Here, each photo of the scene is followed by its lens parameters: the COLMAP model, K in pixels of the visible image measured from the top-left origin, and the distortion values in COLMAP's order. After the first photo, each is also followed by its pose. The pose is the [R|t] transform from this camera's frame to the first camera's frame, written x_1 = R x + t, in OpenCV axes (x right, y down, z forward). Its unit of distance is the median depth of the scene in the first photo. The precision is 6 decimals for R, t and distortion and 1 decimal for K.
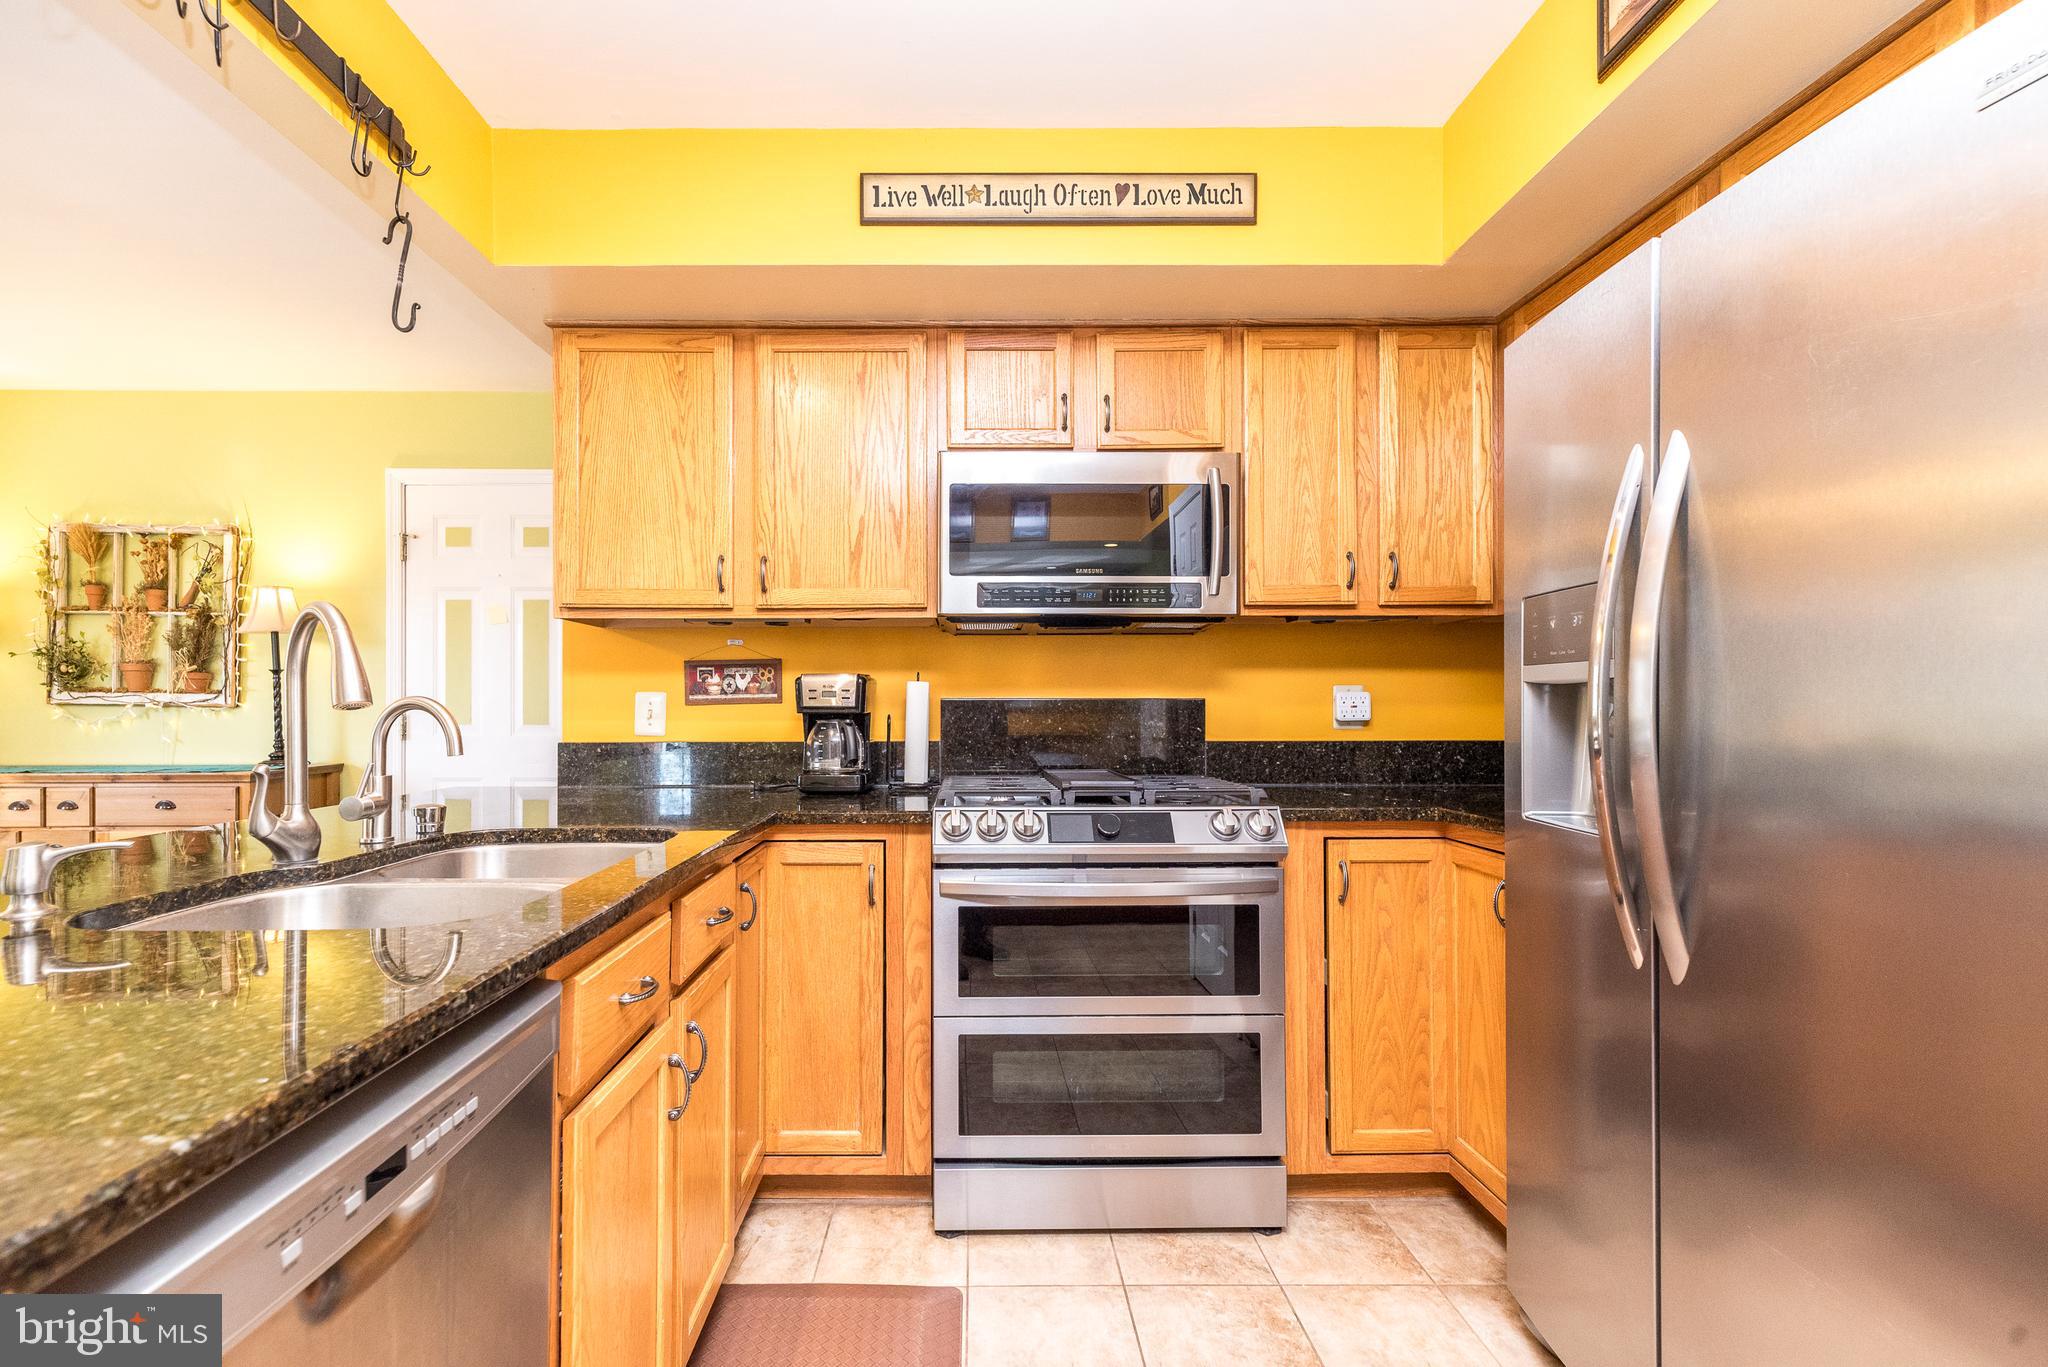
lens RADIAL K [[913.6, 0, 983.6], [0, 913.6, 681.2], [0, 0, 1]] dist [0.007856, 0.000460]
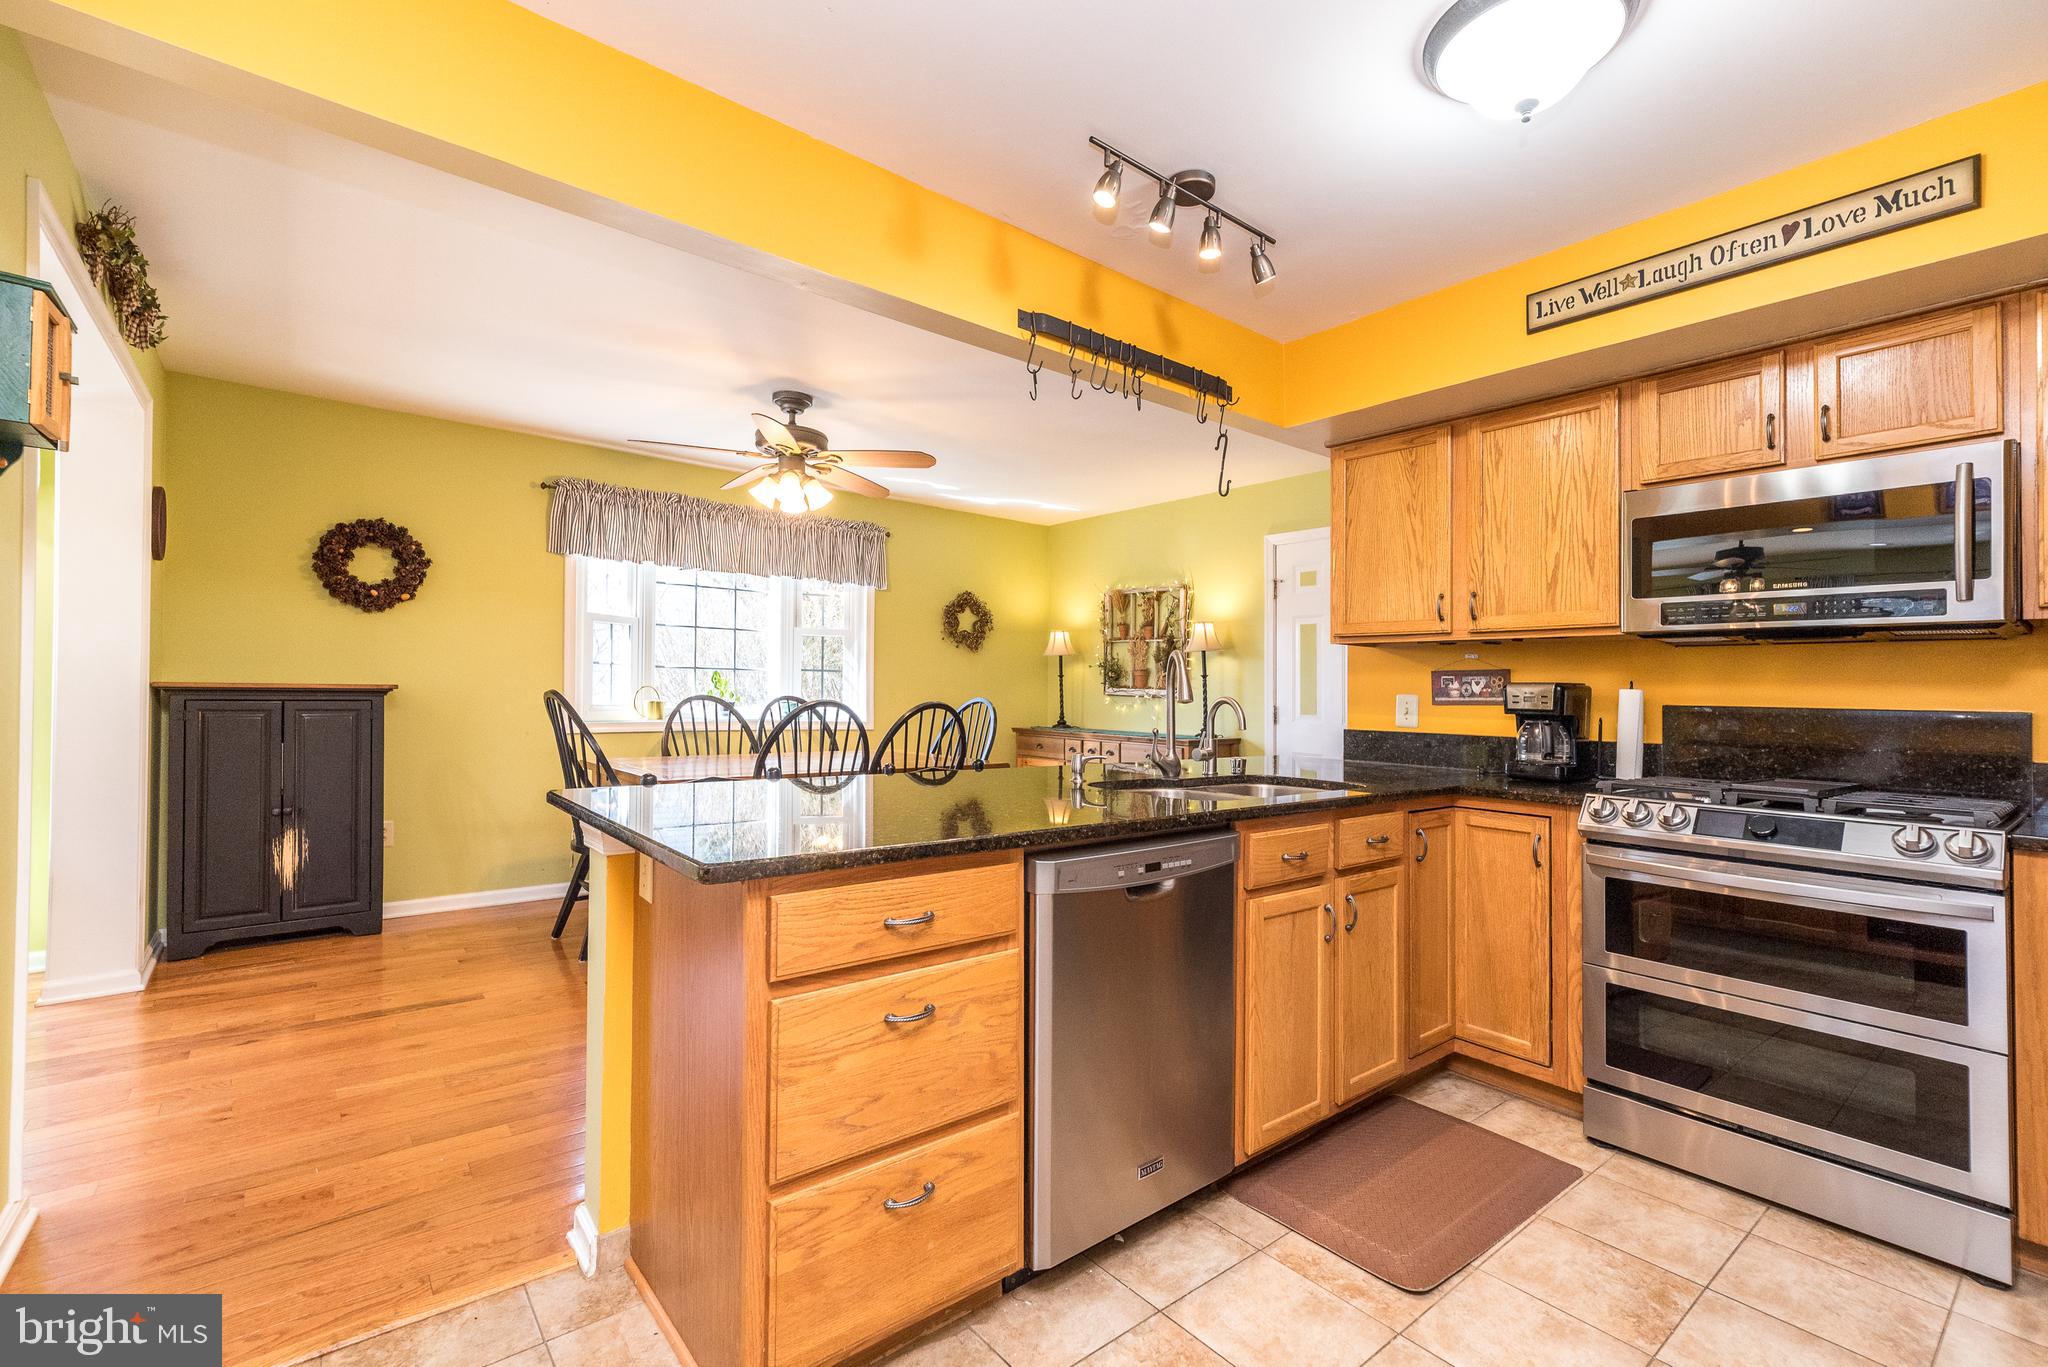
lens RADIAL K [[913.6, 0, 983.6], [0, 913.6, 681.2], [0, 0, 1]] dist [0.007856, 0.000460]
pose [[0.589543, 0.004434, -0.807725, 0.403552], [0.000566, 0.999982, 0.005902, -0.018242], [0.807737, -0.003937, 0.589530, -0.332458]]
